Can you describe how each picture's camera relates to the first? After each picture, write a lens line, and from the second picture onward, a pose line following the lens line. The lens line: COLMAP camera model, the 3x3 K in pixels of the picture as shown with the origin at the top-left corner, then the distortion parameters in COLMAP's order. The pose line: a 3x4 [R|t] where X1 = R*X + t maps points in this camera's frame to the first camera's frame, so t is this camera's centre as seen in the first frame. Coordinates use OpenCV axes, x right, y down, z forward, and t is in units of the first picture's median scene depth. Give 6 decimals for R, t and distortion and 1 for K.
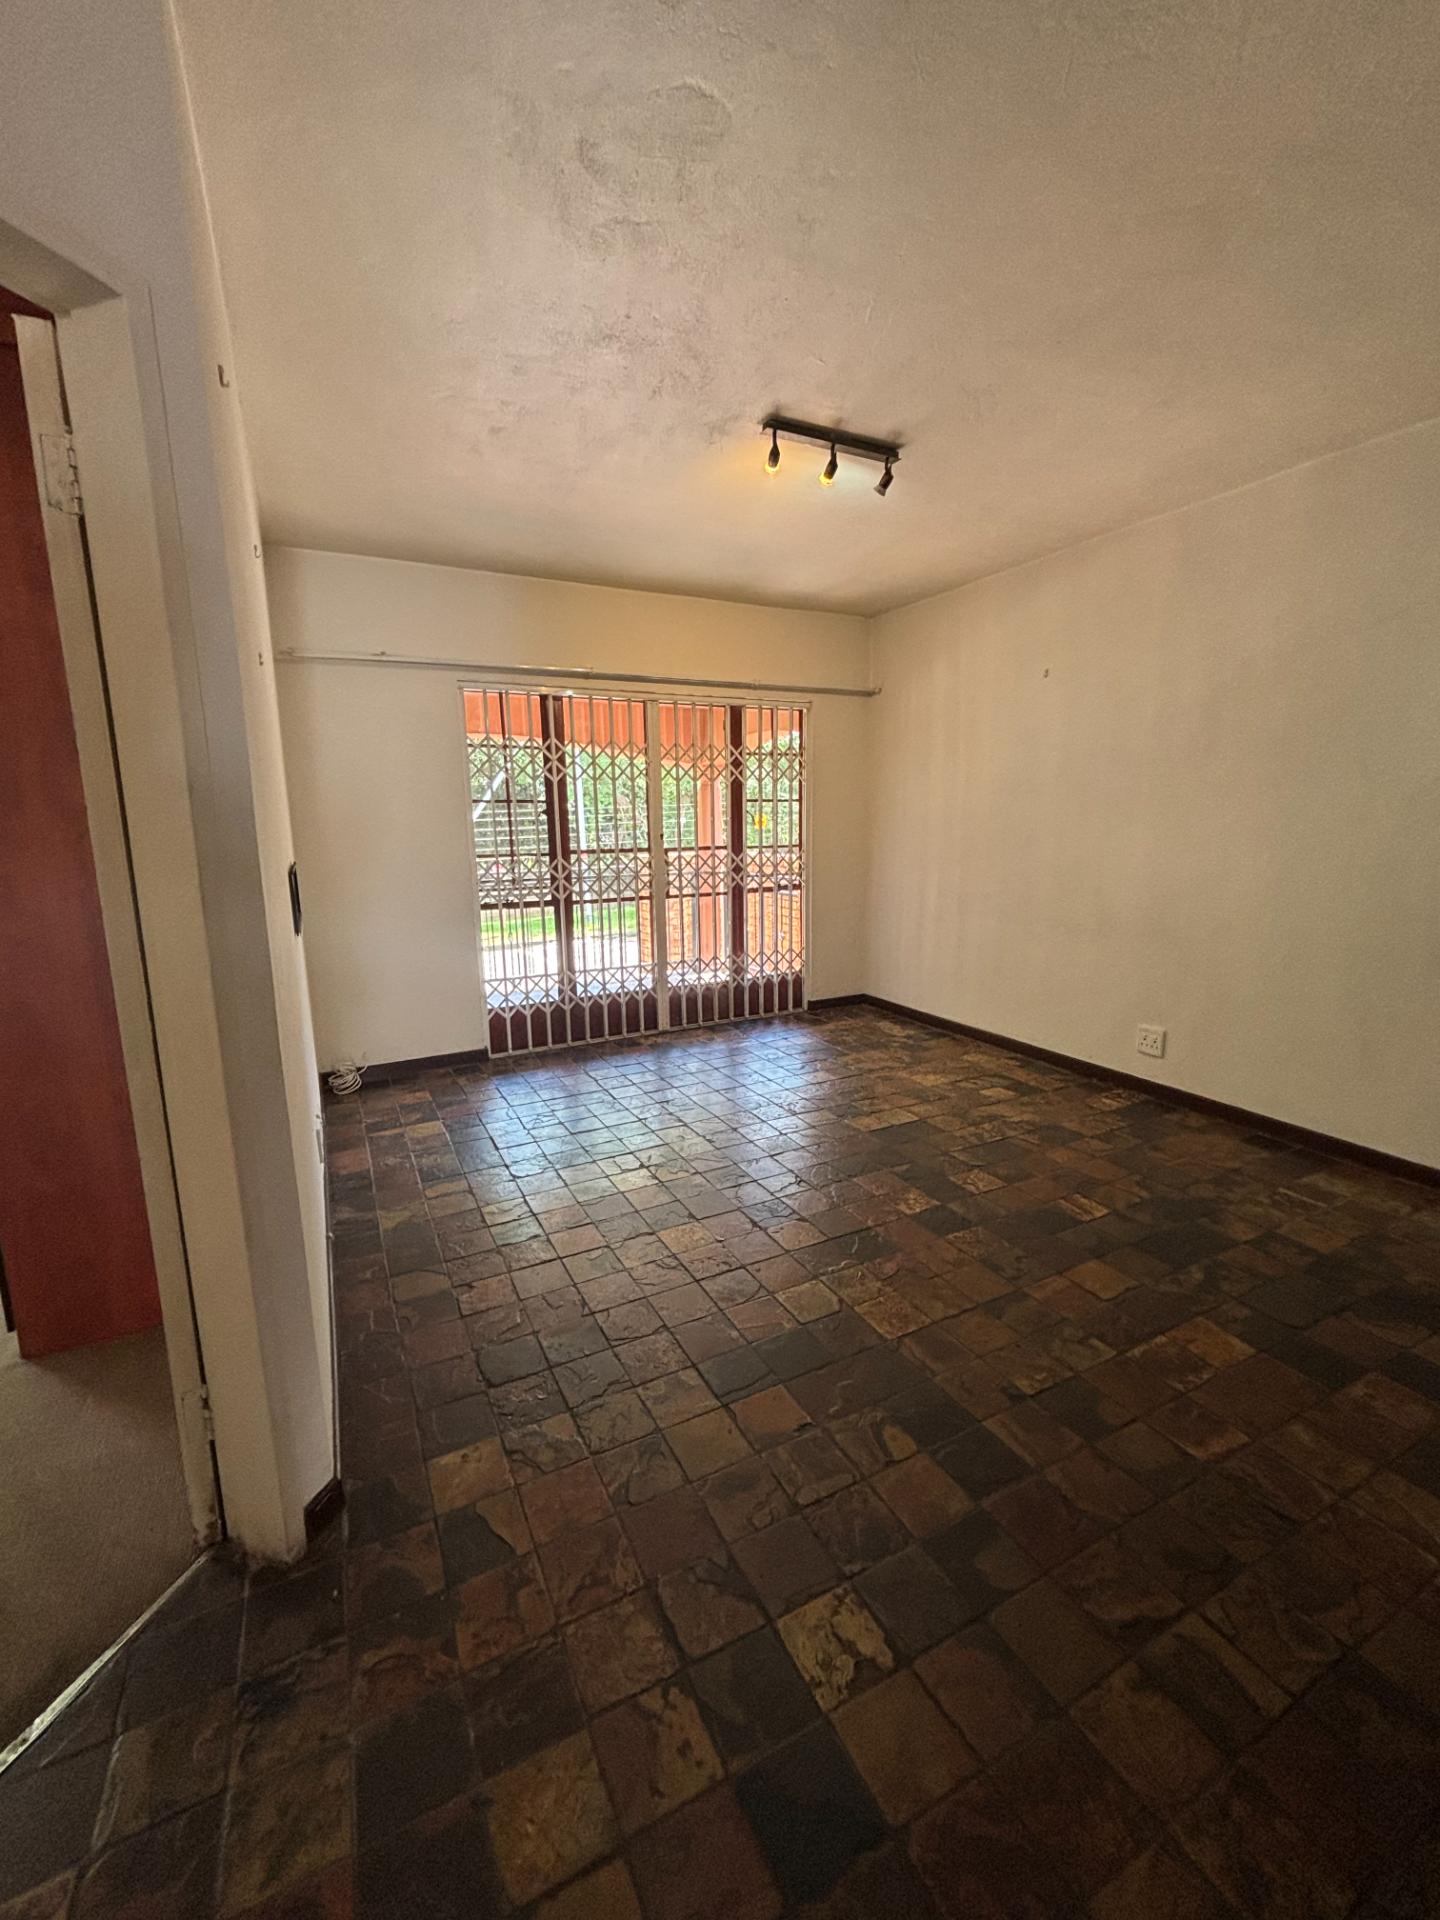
lens RADIAL K [[778.3, 0, 717.2], [0, 778.3, 955.6], [0, 0, 1]] dist [-0.007037, 0.000317]
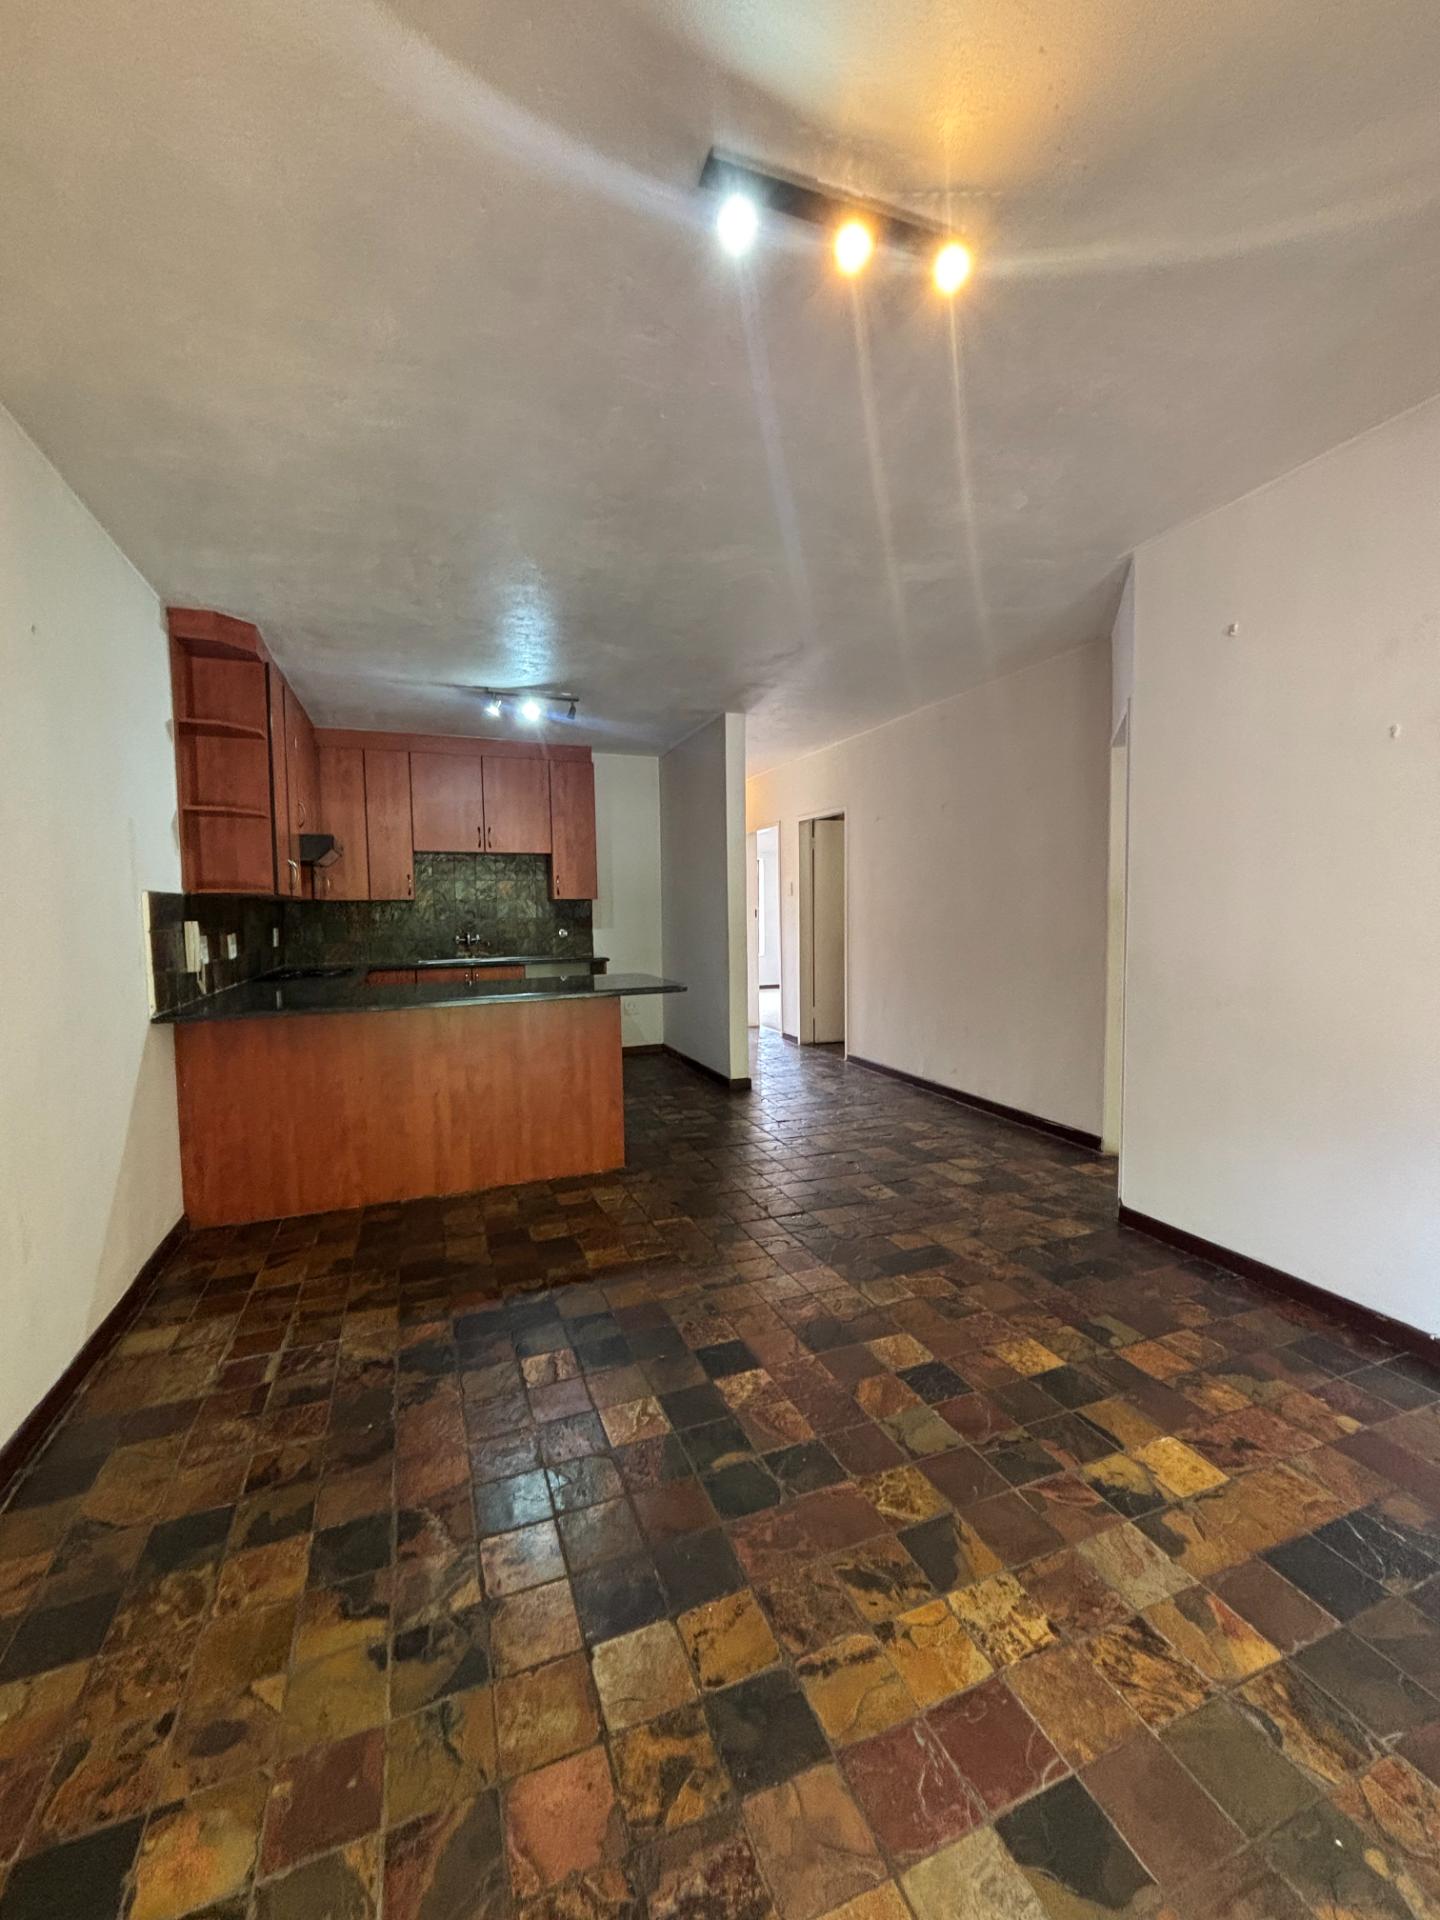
lens RADIAL K [[778.3, 0, 721.9], [0, 778.3, 956.2], [0, 0, 1]] dist [-0.007037, 0.000317]
pose [[-0.994681, 0.018003, 0.101422, 0.175331], [0.041668, 0.970778, 0.236333, -0.266309], [-0.094203, 0.239302, -0.966365, 1.534443]]
